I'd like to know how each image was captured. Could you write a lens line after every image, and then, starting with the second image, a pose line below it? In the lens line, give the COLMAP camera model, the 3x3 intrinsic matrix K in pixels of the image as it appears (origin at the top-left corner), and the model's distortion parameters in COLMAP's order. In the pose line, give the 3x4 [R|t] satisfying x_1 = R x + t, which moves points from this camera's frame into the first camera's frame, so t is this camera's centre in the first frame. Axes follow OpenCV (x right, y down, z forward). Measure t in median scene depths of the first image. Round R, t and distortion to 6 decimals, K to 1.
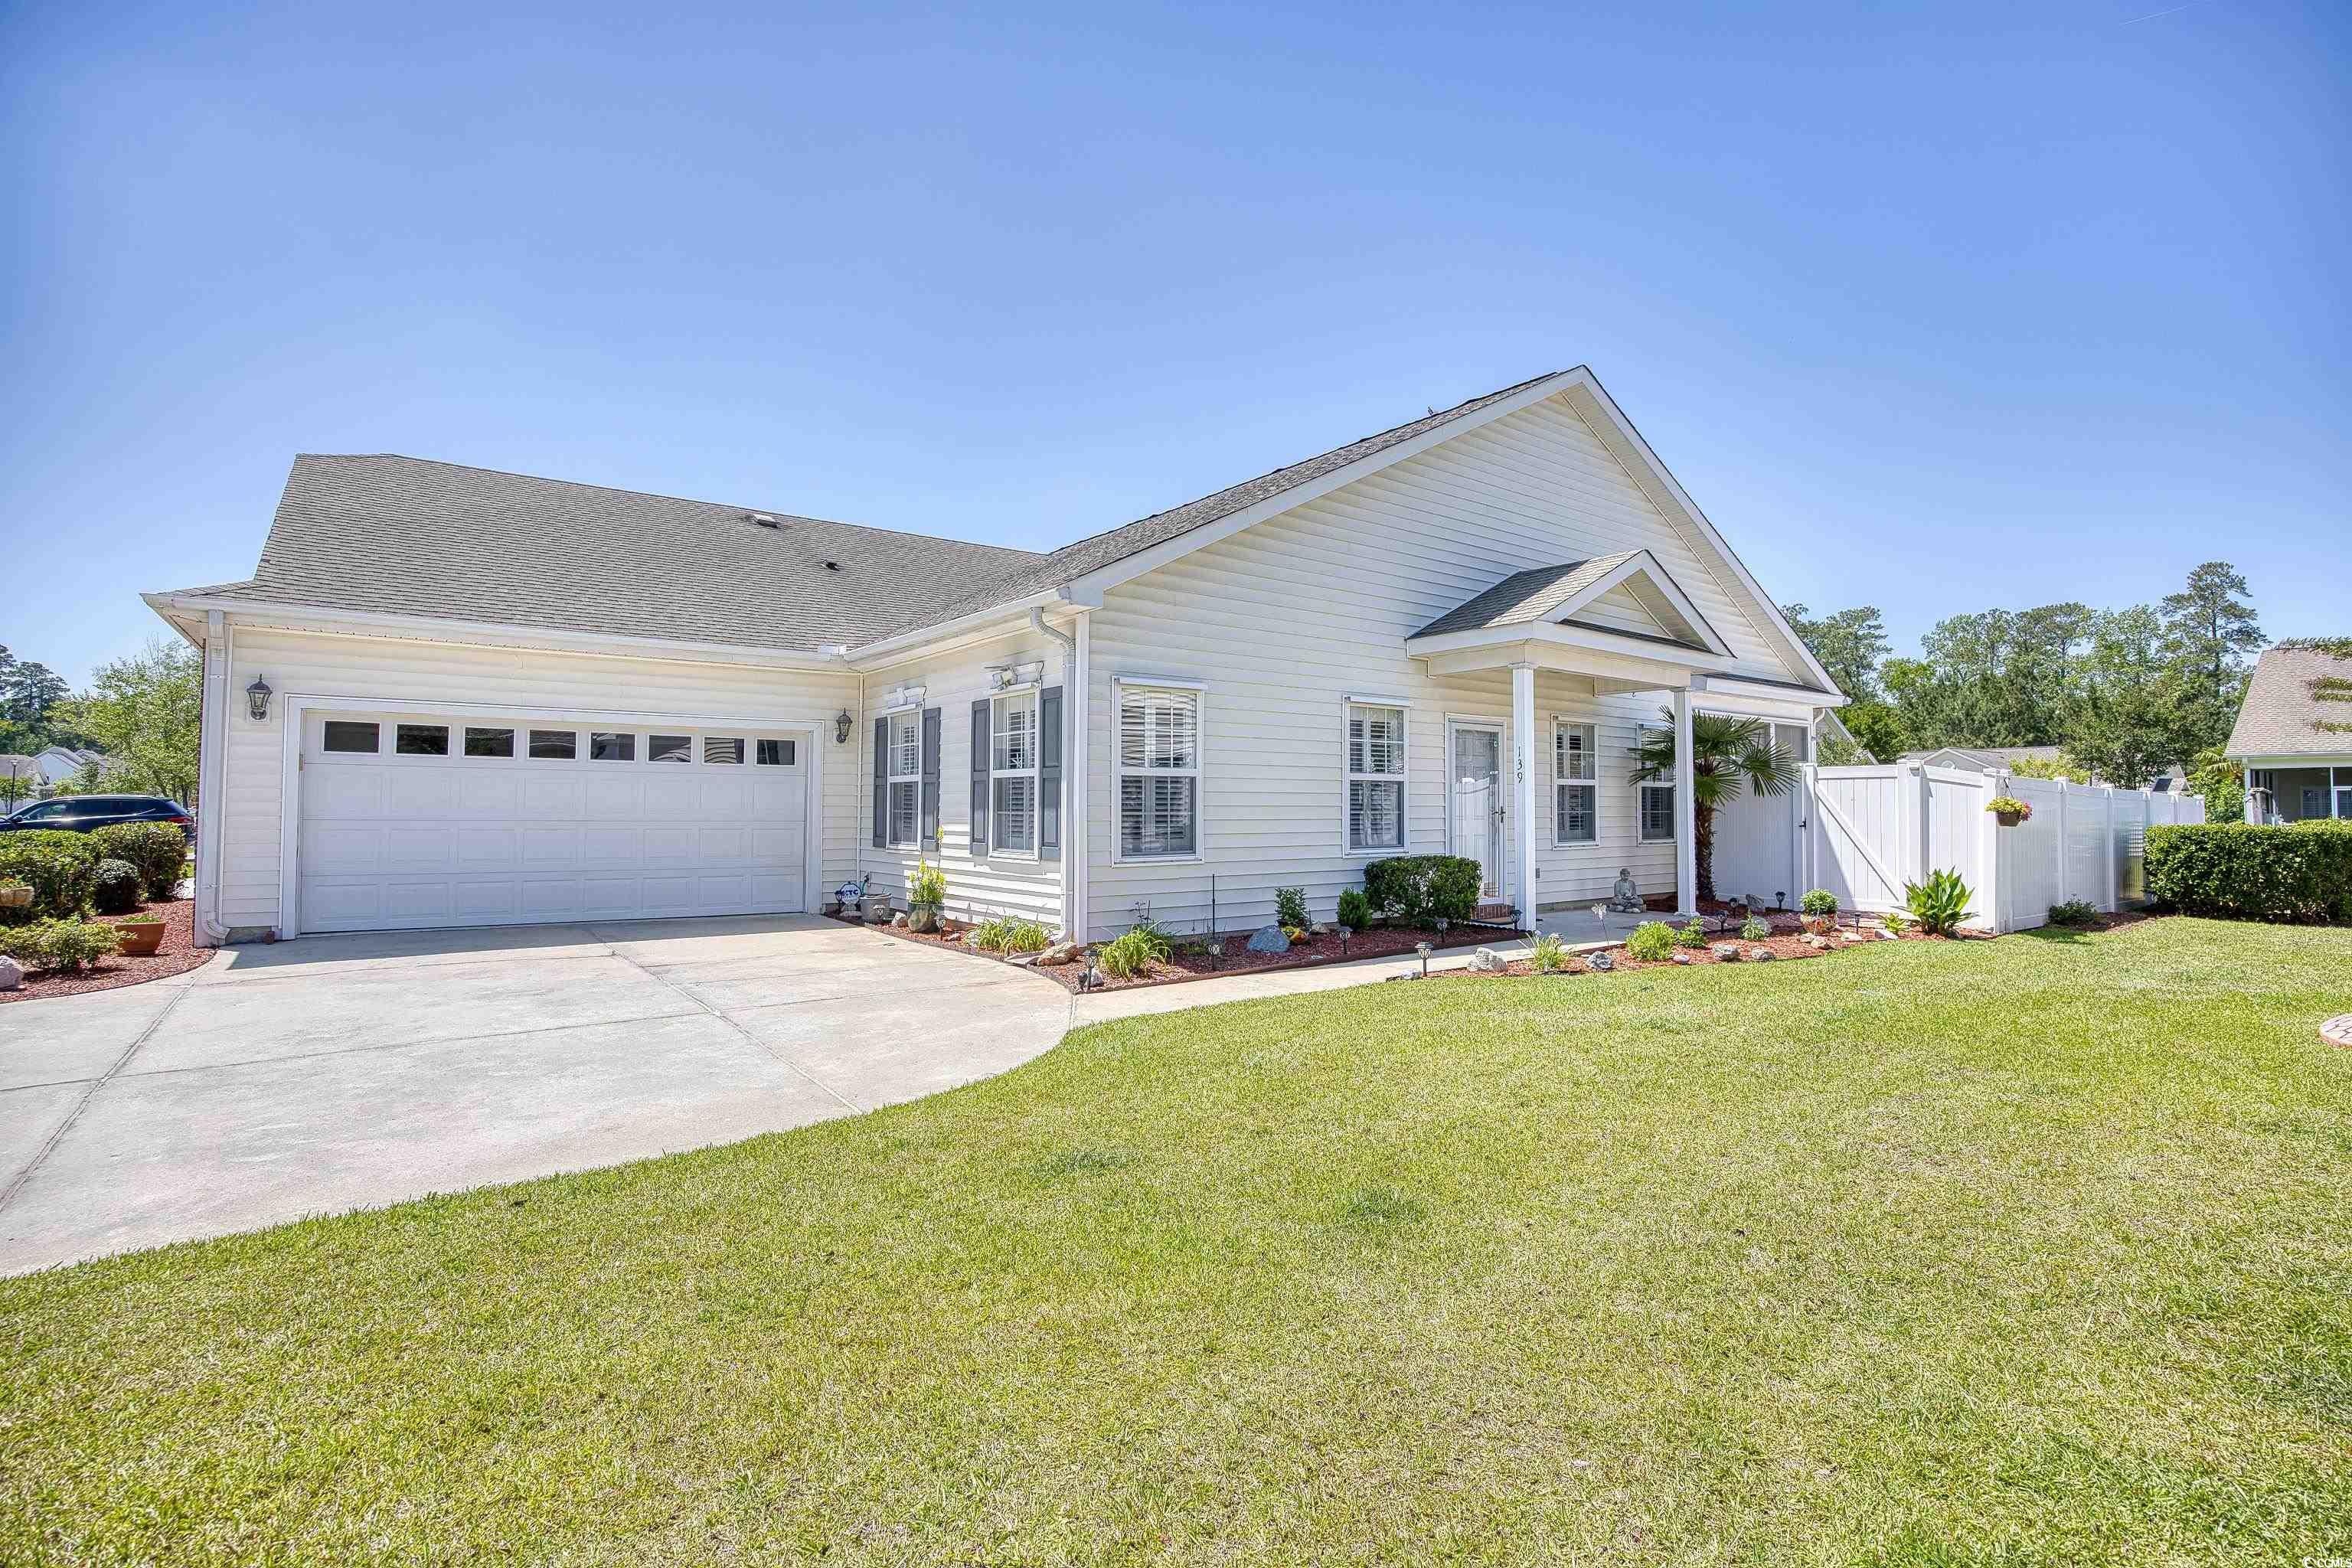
lens RADIAL K [[1073.1, 0, 1176.0], [0, 1073.1, 784.0], [0, 0, 1]] dist [-0.000224, 0.000038]
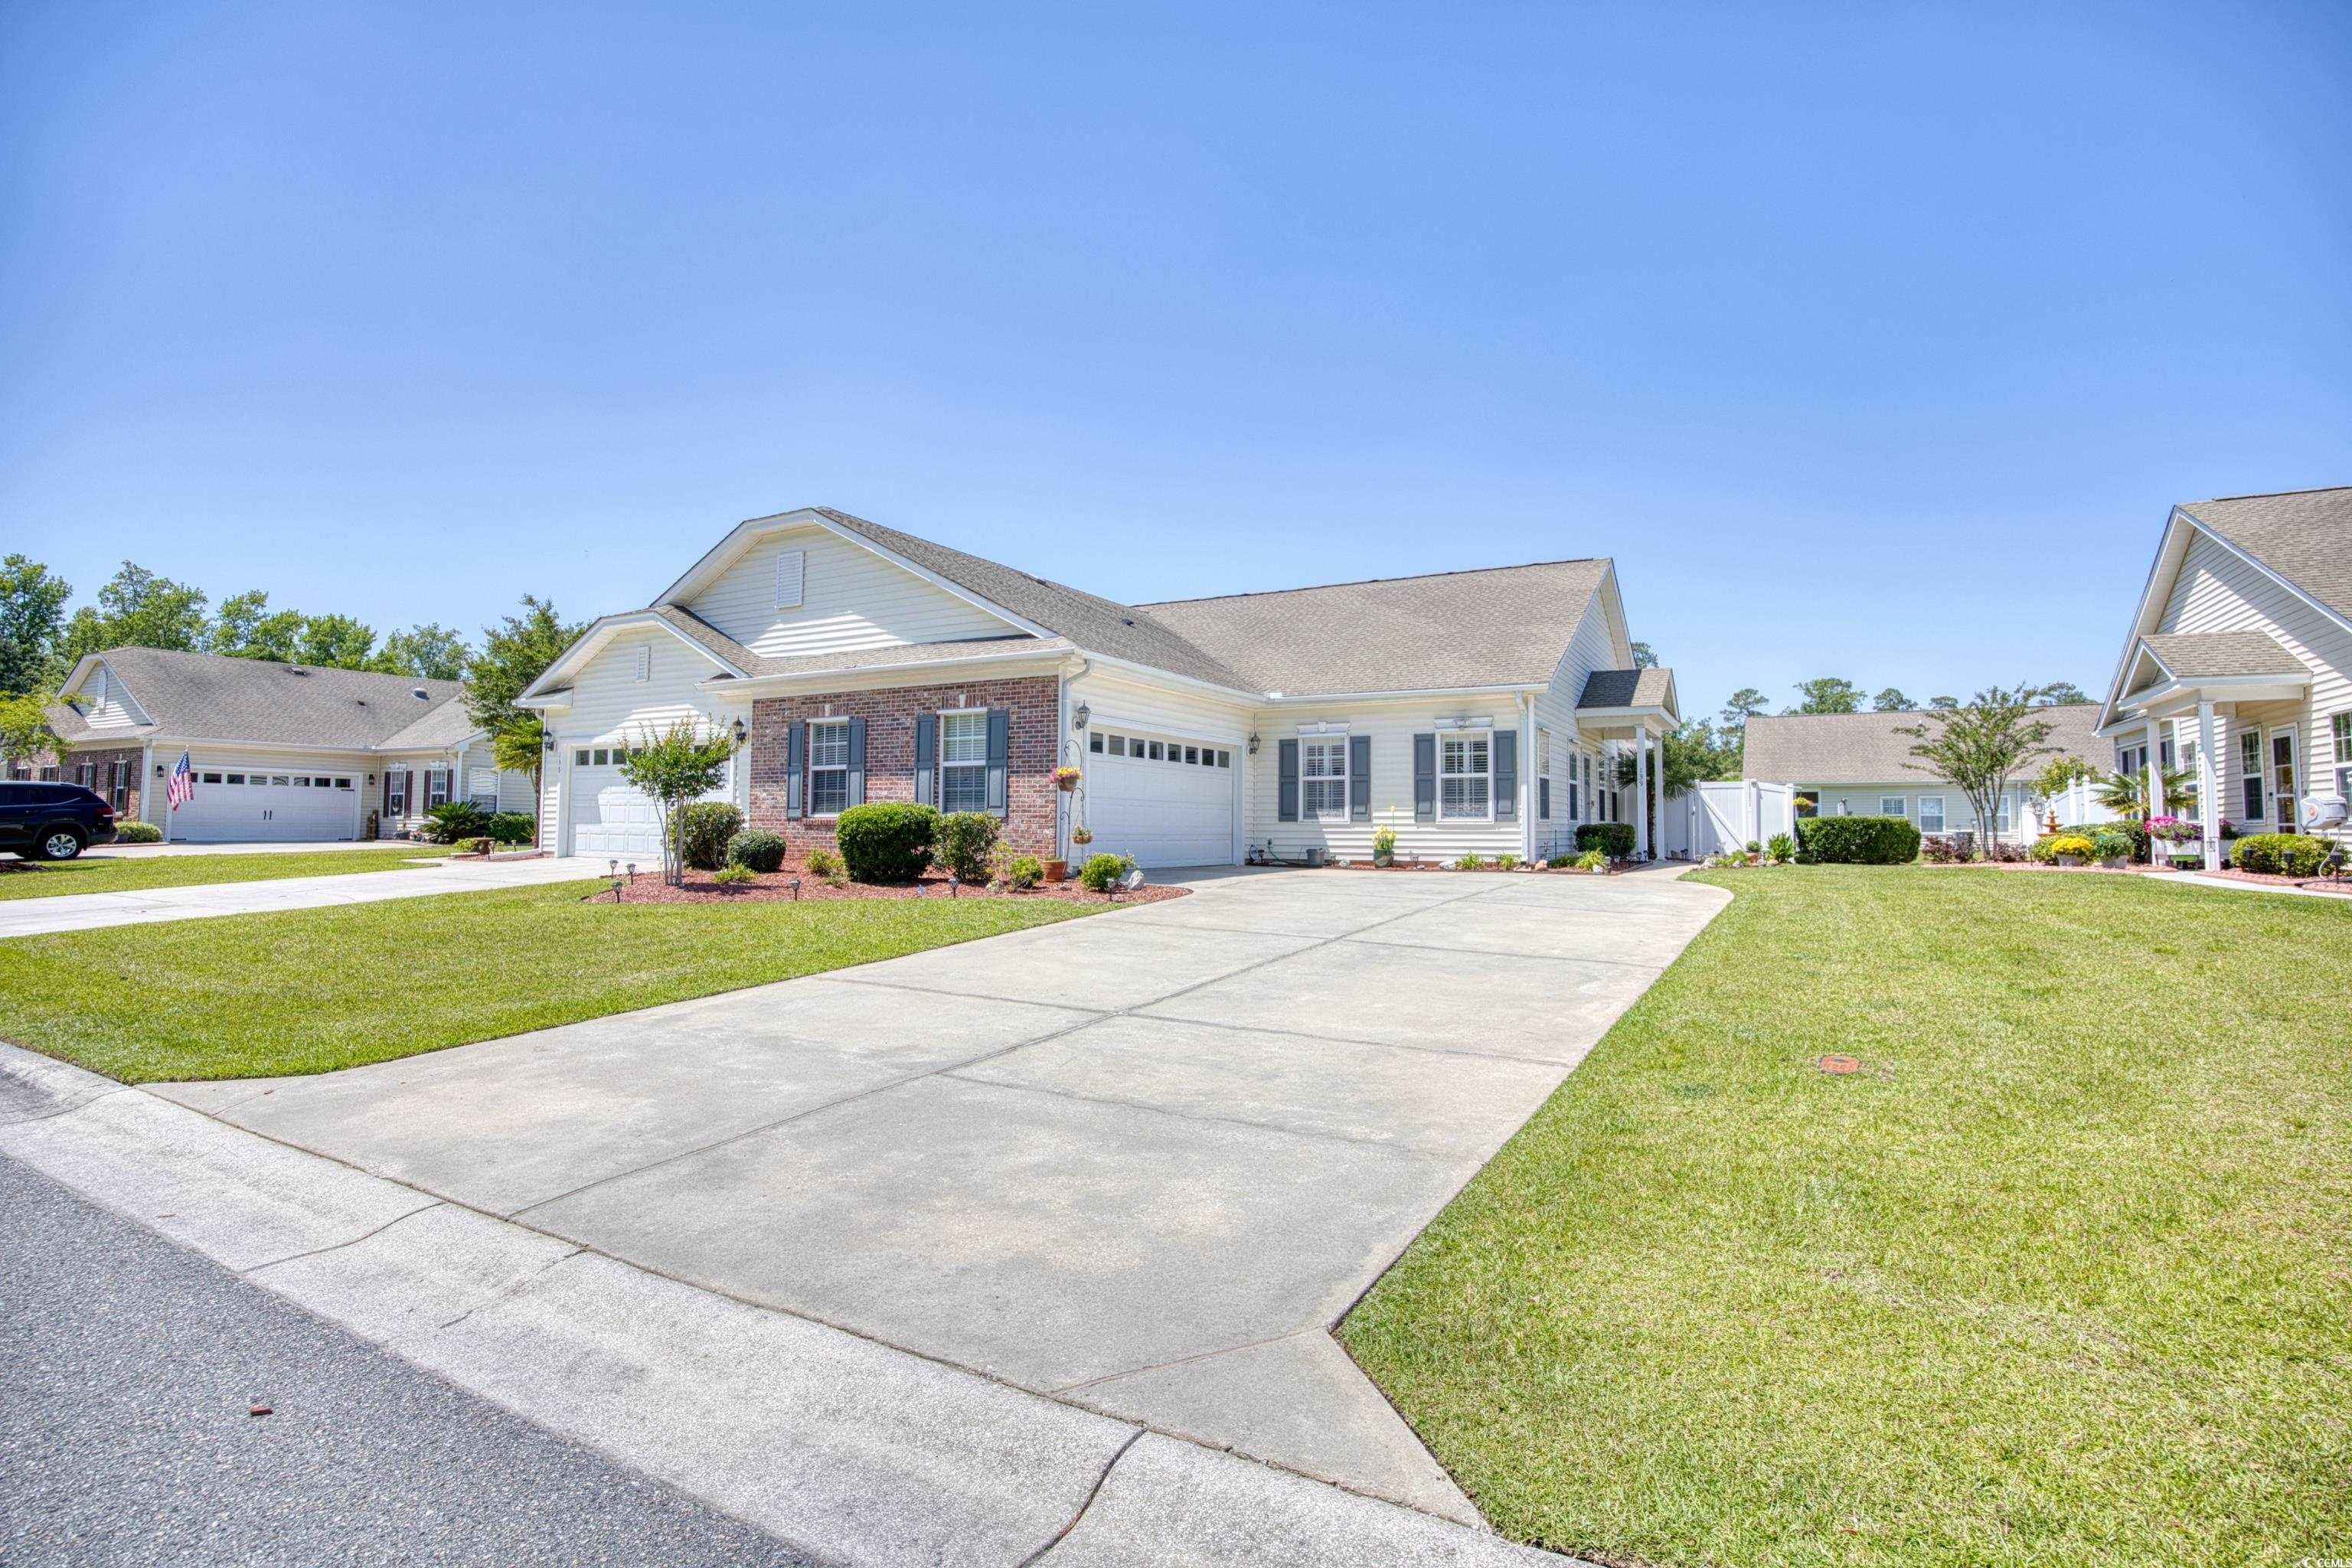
lens RADIAL K [[1073.1, 0, 1176.0], [0, 1073.1, 784.0], [0, 0, 1]] dist [-0.000224, 0.000038]
pose [[0.922911, 0.017793, 0.384603, -1.089650], [-0.013829, 0.999819, -0.013071, 0.028830], [-0.384766, 0.006745, 0.922990, -0.417433]]
